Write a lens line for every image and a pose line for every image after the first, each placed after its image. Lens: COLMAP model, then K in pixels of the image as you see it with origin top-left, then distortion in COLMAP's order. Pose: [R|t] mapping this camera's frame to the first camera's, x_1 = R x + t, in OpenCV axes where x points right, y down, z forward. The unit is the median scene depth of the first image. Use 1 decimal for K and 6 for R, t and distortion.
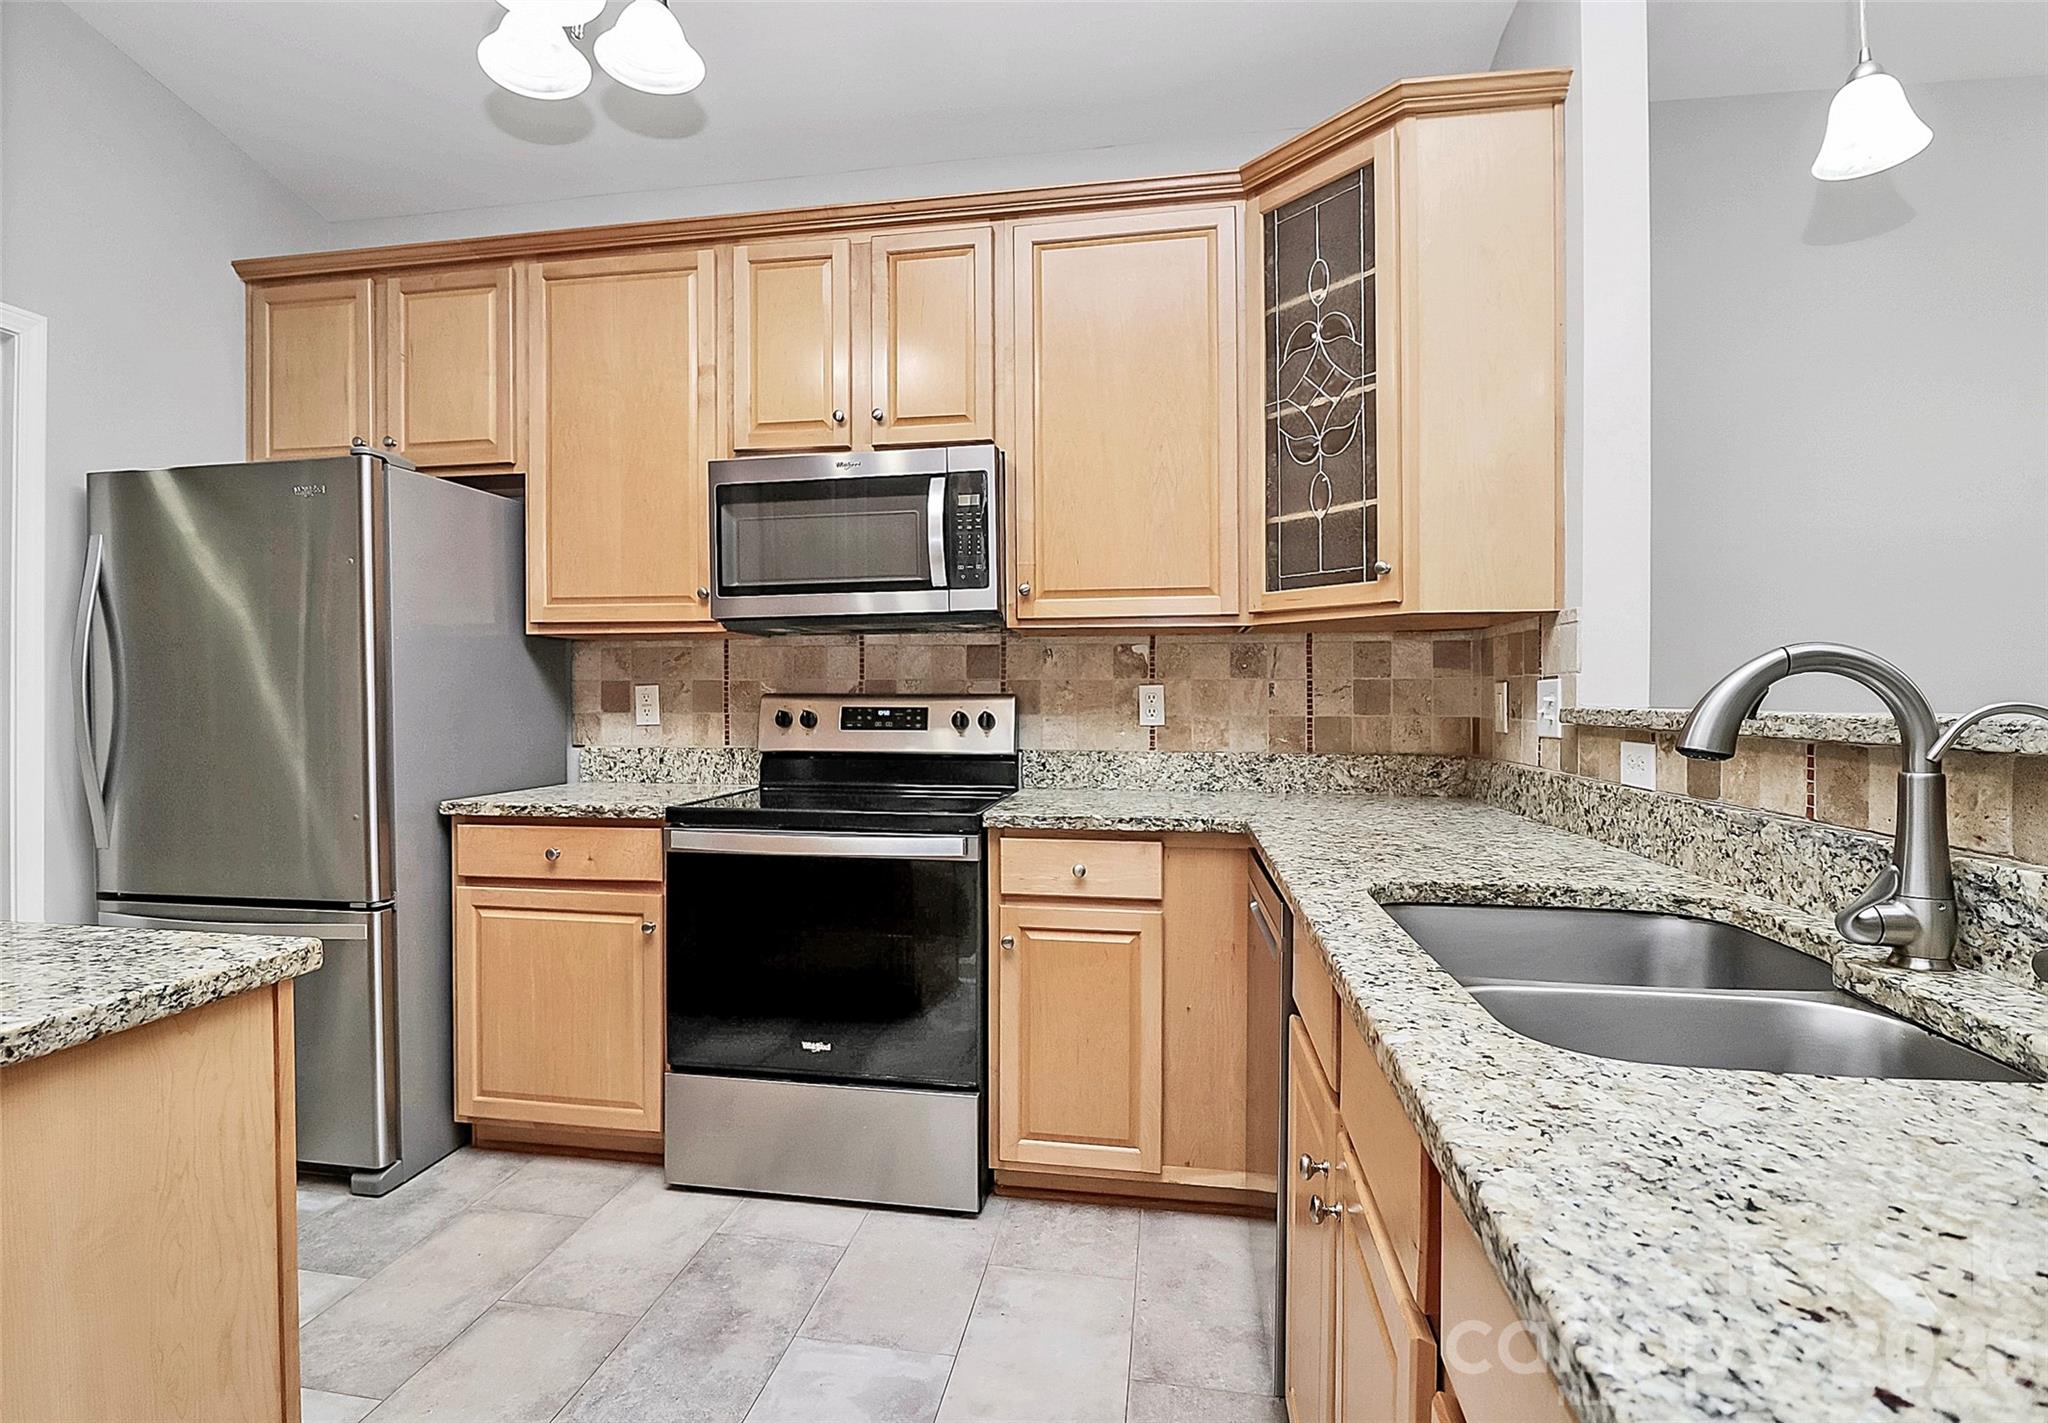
lens RADIAL K [[1007.3, 0, 989.0], [0, 1007.3, 689.0], [0, 0, 1]] dist [-0.006549, -0.009656]
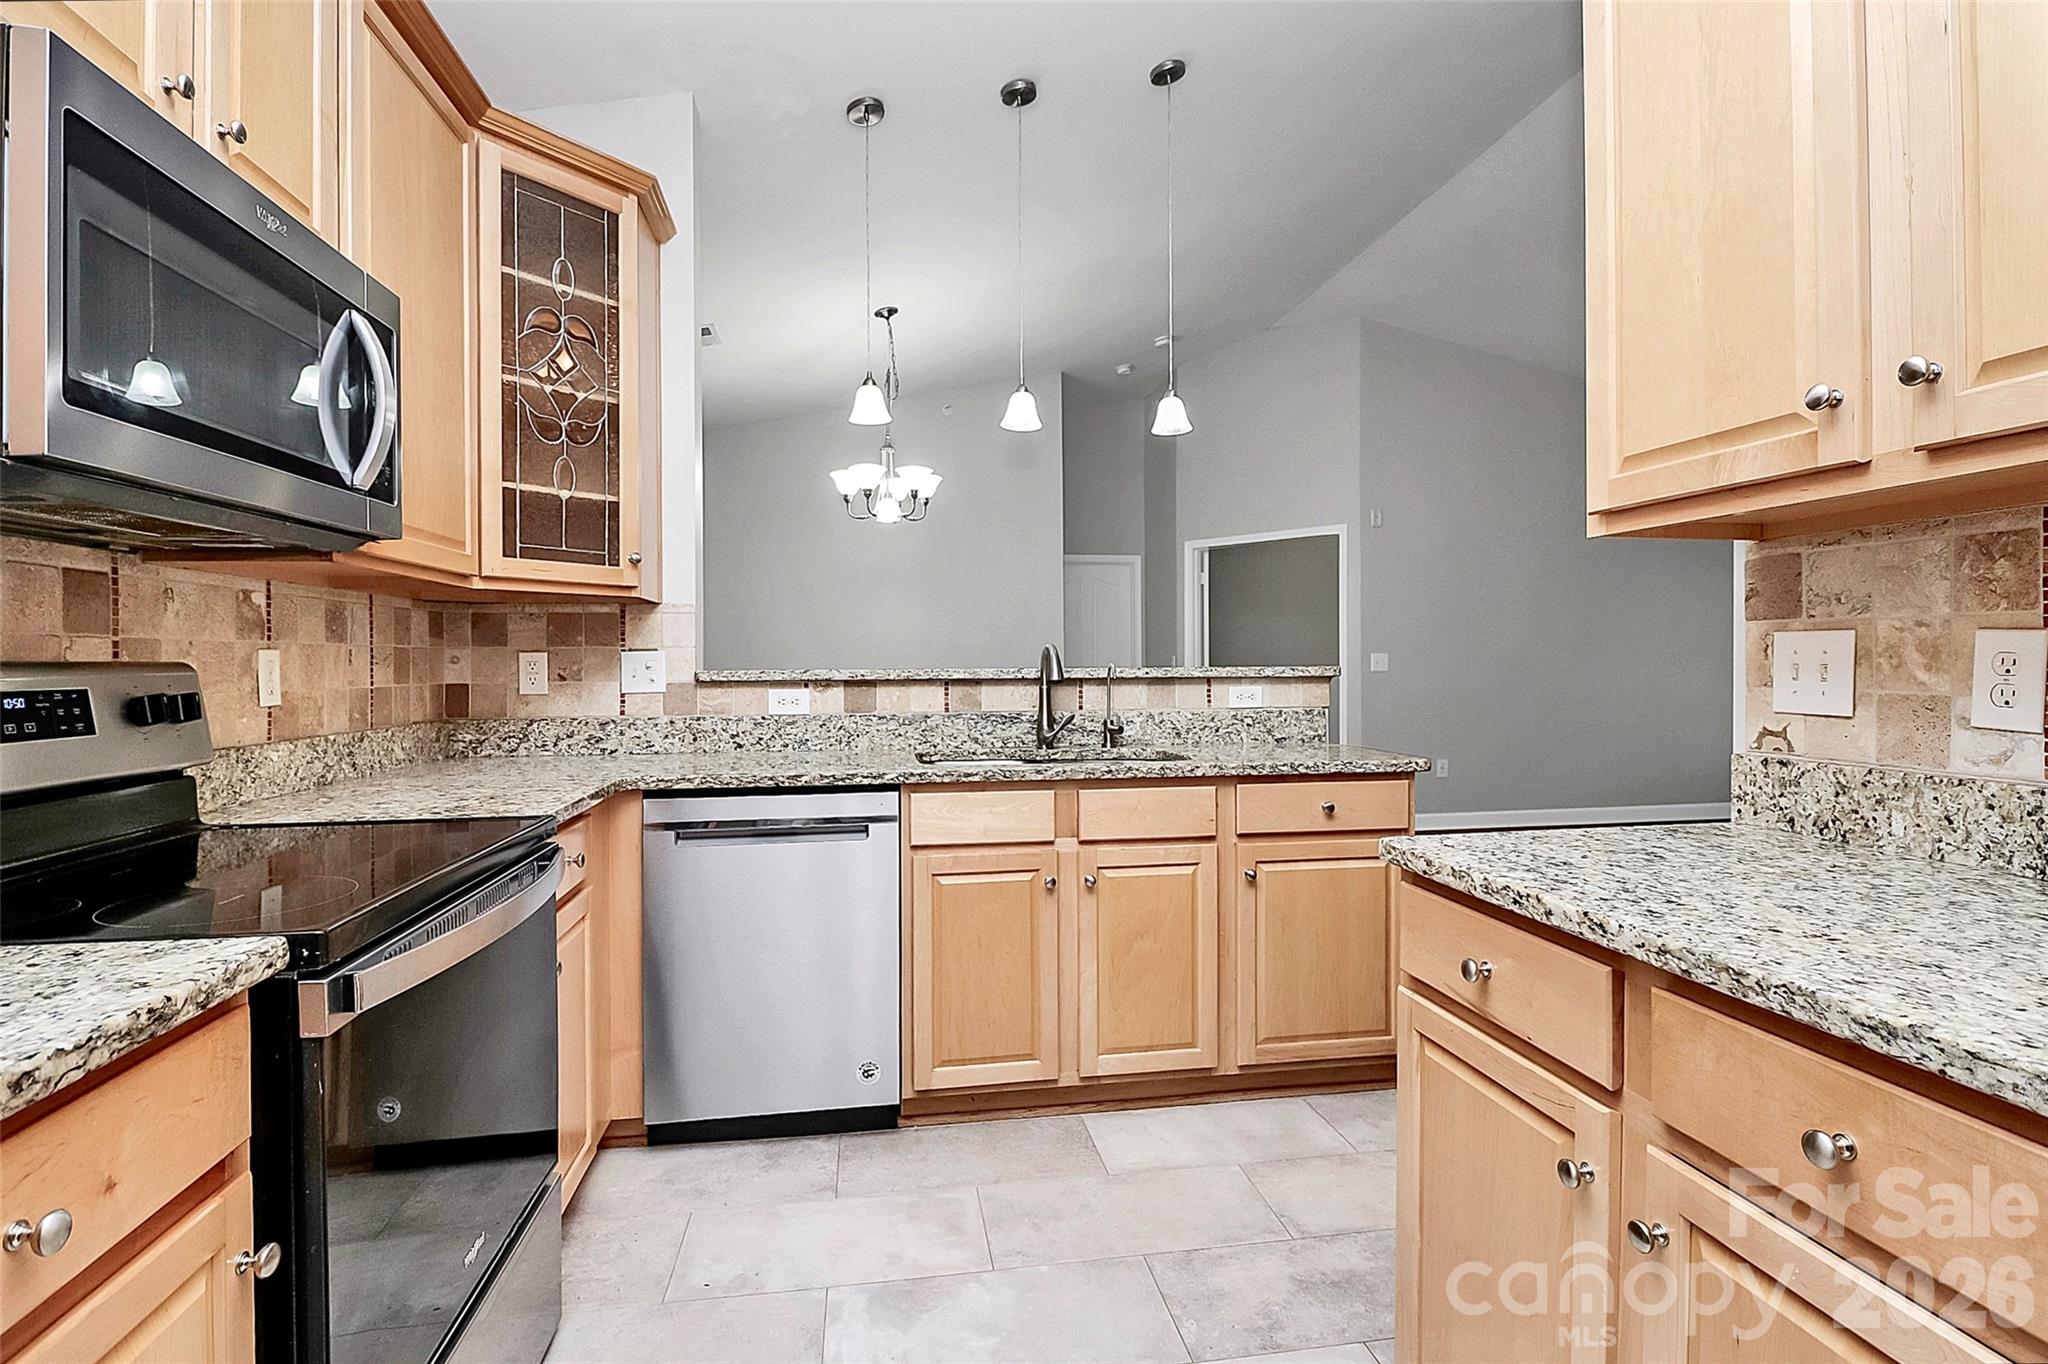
lens RADIAL K [[984.3, 0, 1024.4], [0, 984.3, 651.1], [0, 0, 1]] dist [-0.005990, -0.009974]
pose [[-0.339390, 0.011053, 0.940581, -0.770929], [-0.002110, 0.999919, -0.012512, 0.005379], [-0.940643, -0.006231, -0.339340, 0.827750]]
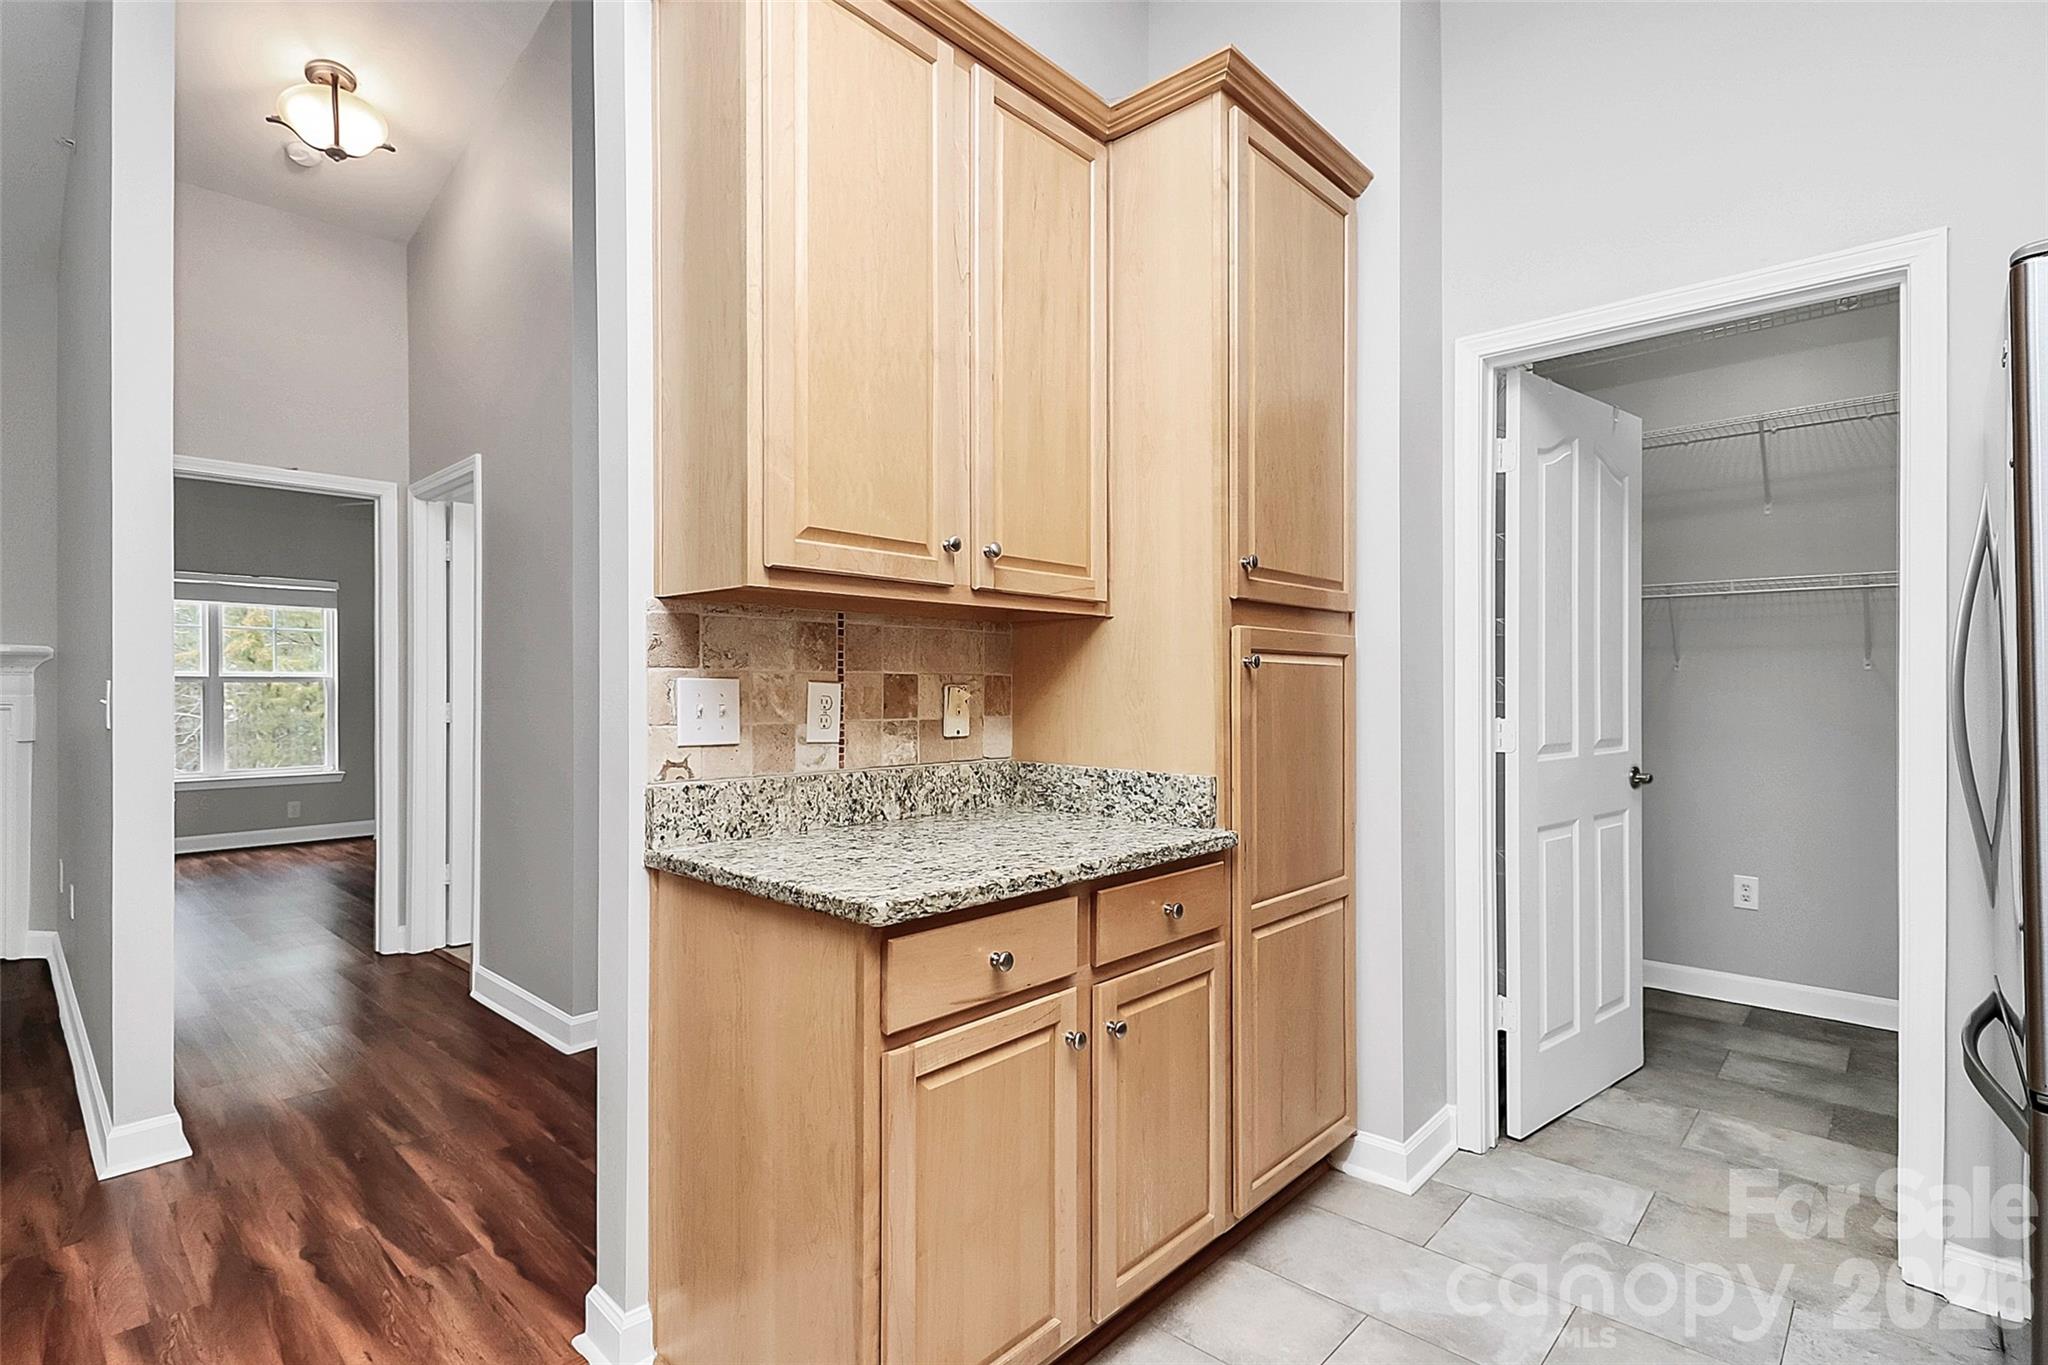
lens RADIAL K [[984.3, 0, 1008.8], [0, 984.3, 692.5], [0, 0, 1]] dist [-0.005990, -0.009974]
pose [[-0.564371, 0.009355, -0.825468, 0.053668], [0.009194, 0.999945, 0.005046, -0.005854], [0.825470, -0.004741, -0.564426, 0.791561]]
